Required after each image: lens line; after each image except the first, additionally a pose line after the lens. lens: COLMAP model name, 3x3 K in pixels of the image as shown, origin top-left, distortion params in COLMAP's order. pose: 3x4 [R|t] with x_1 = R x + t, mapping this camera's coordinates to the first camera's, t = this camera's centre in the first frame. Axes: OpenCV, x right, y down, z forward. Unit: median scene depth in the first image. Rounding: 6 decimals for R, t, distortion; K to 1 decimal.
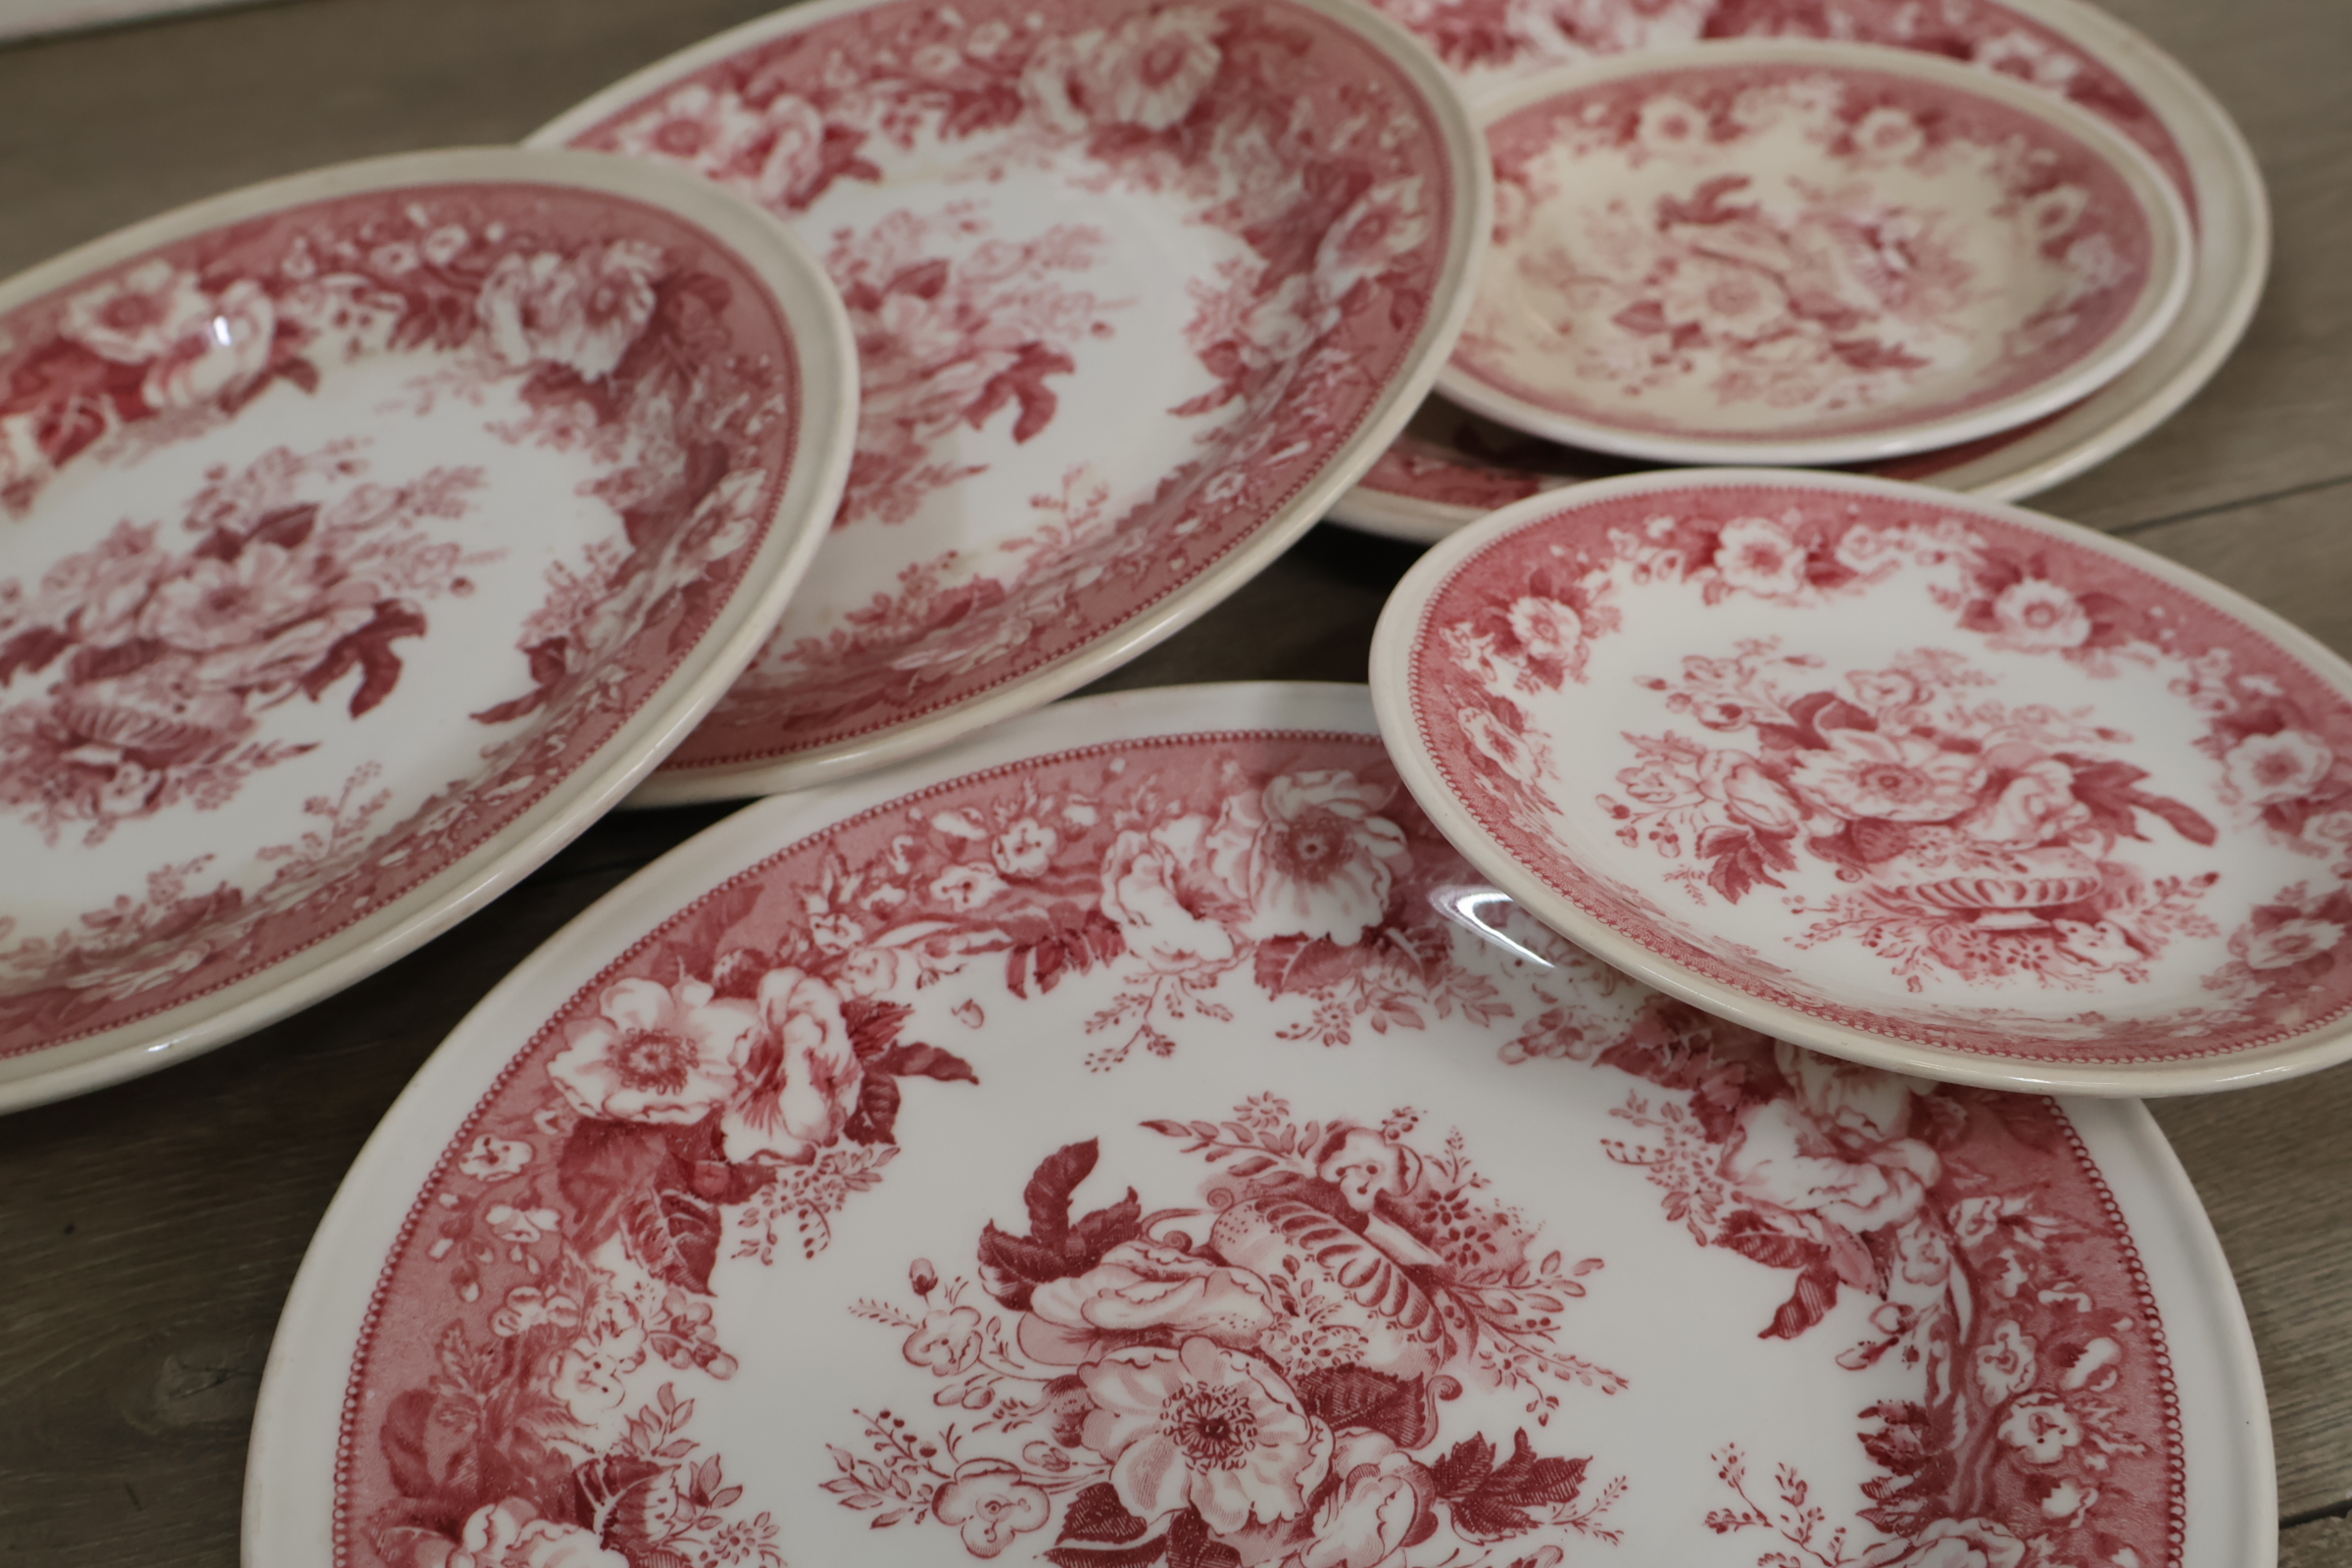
lens RADIAL K [[2741.3, 0, 1168.7], [0, 2741.3, 707.4], [0, 0, 1]] dist [0.009887, 0.000000]
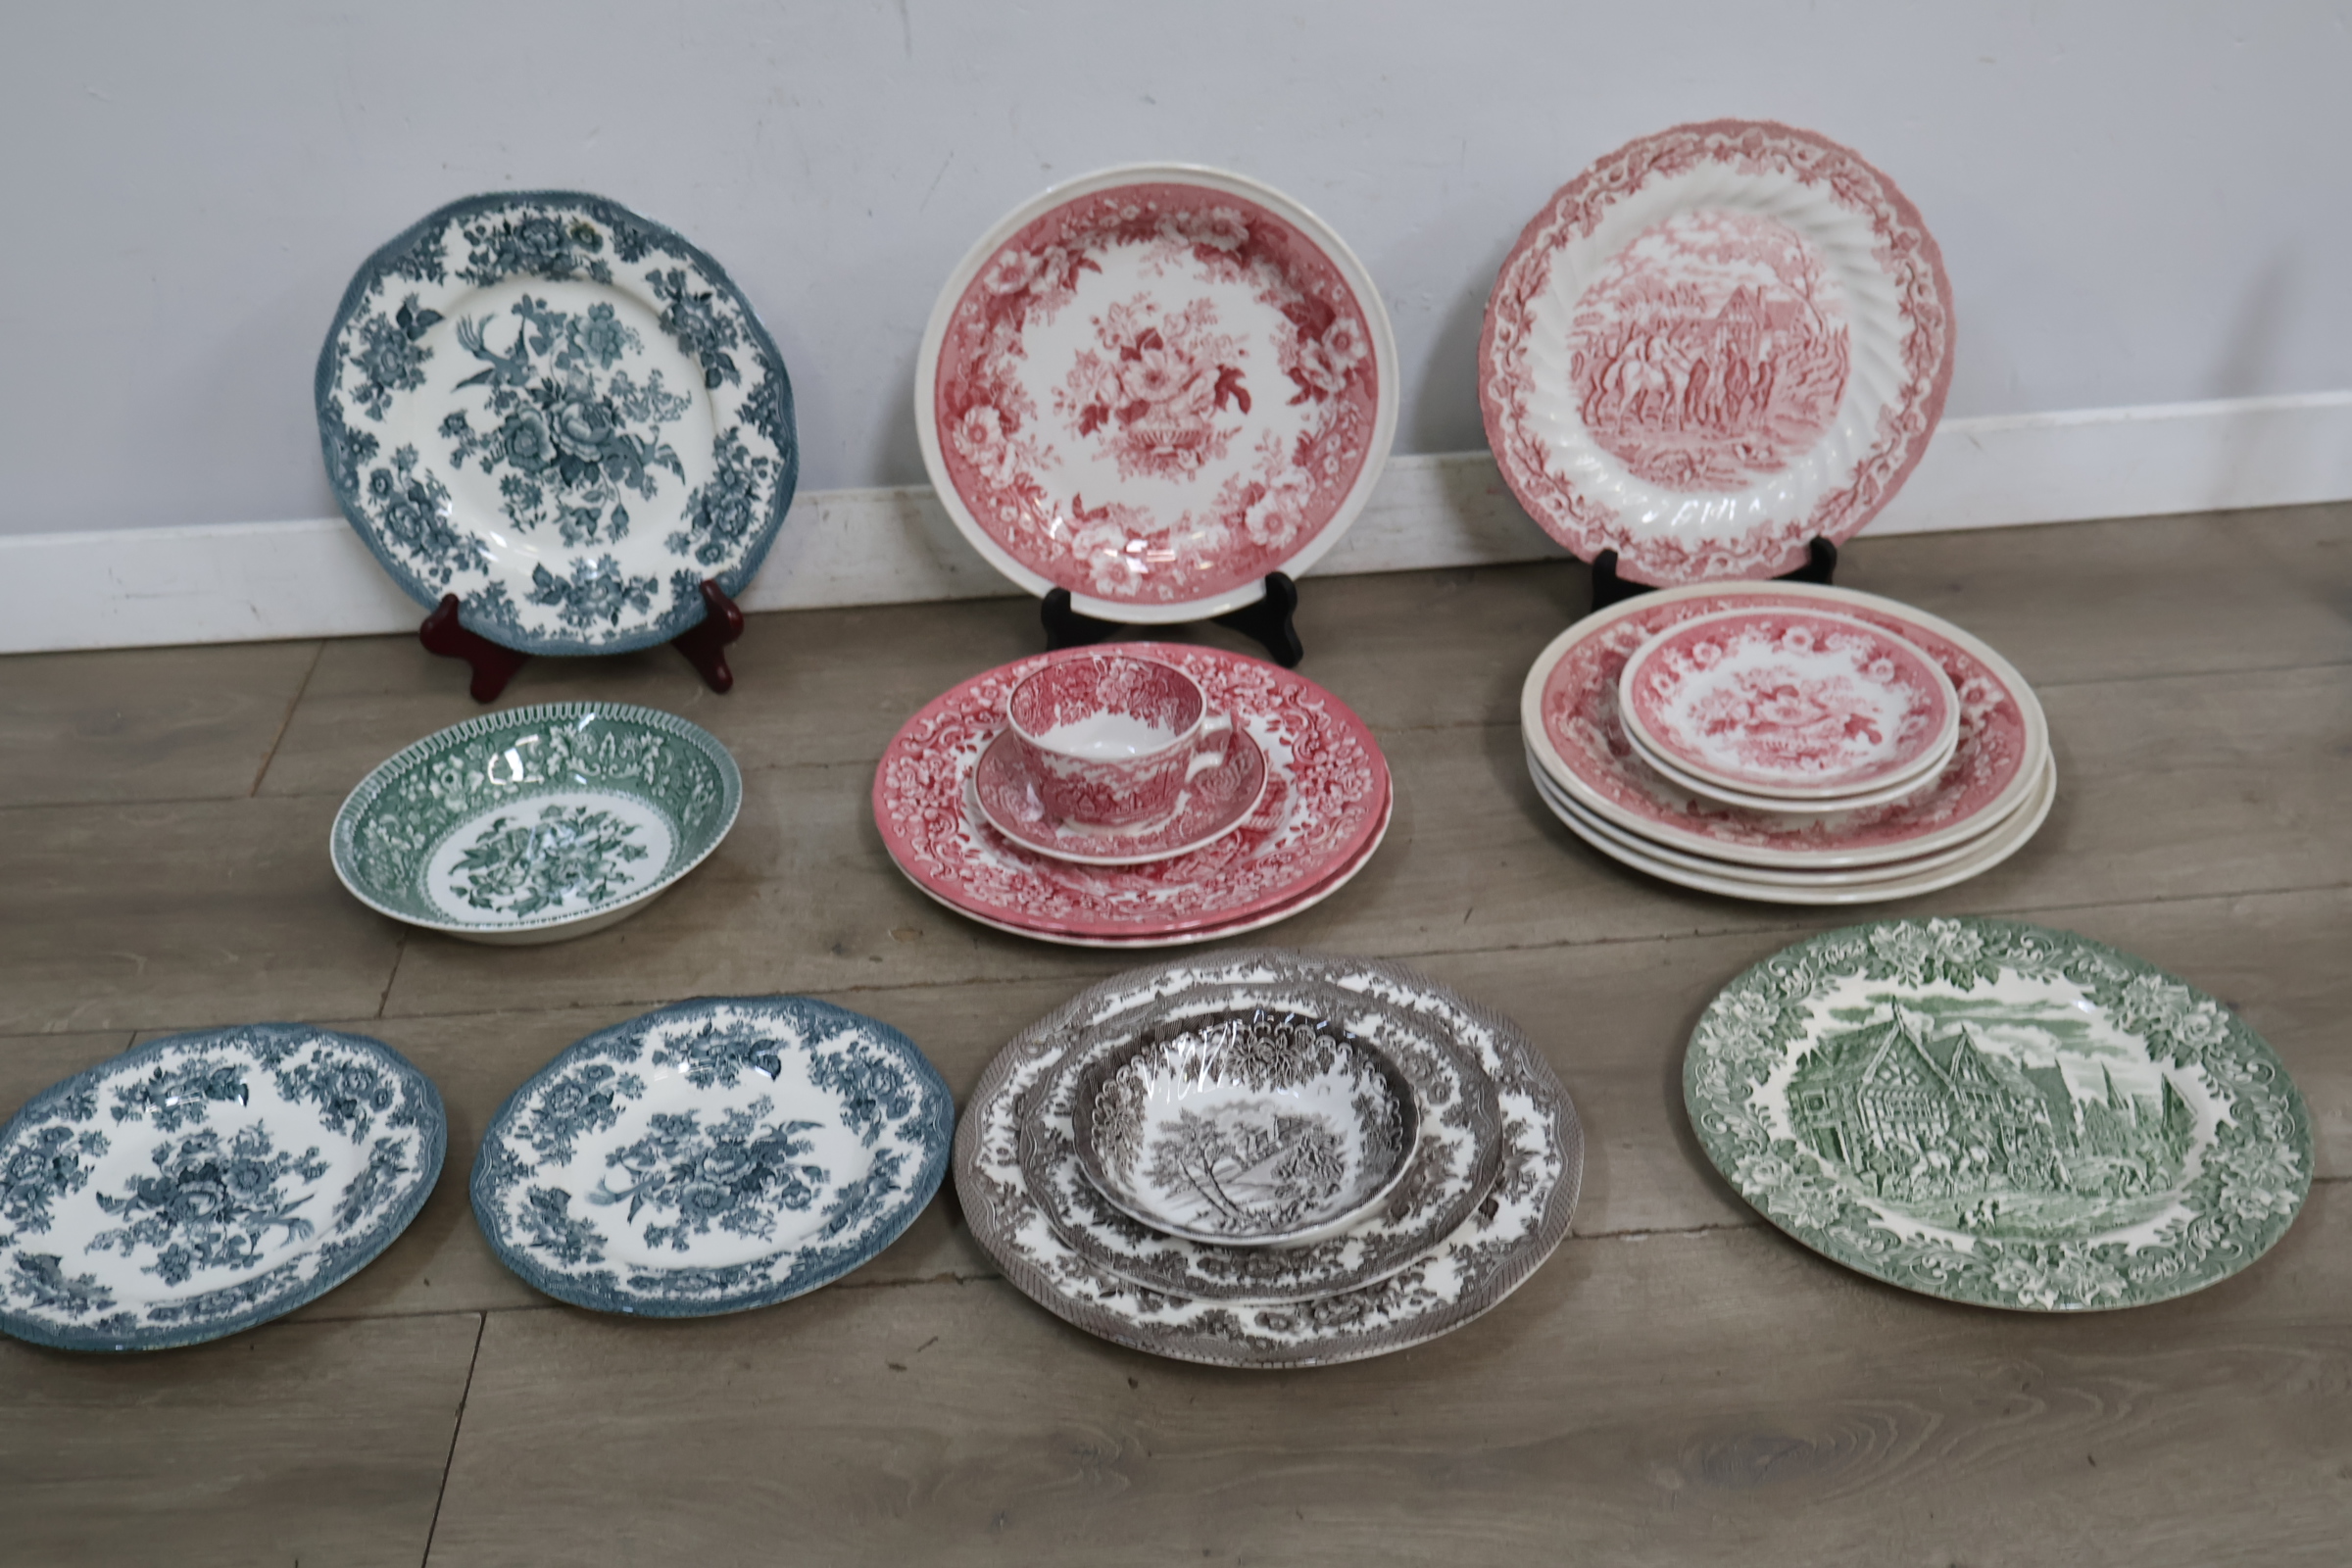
lens RADIAL K [[2512.4, 0, 1156.6], [0, 2512.4, 771.9], [0, 0, 1]] dist [0.005338, 0.000000]
pose [[-0.658981, 0.652989, 0.373295, -0.907325], [-0.501838, -0.751383, 0.428465, -1.609199], [0.560271, 0.095017, 0.822842, -1.805732]]
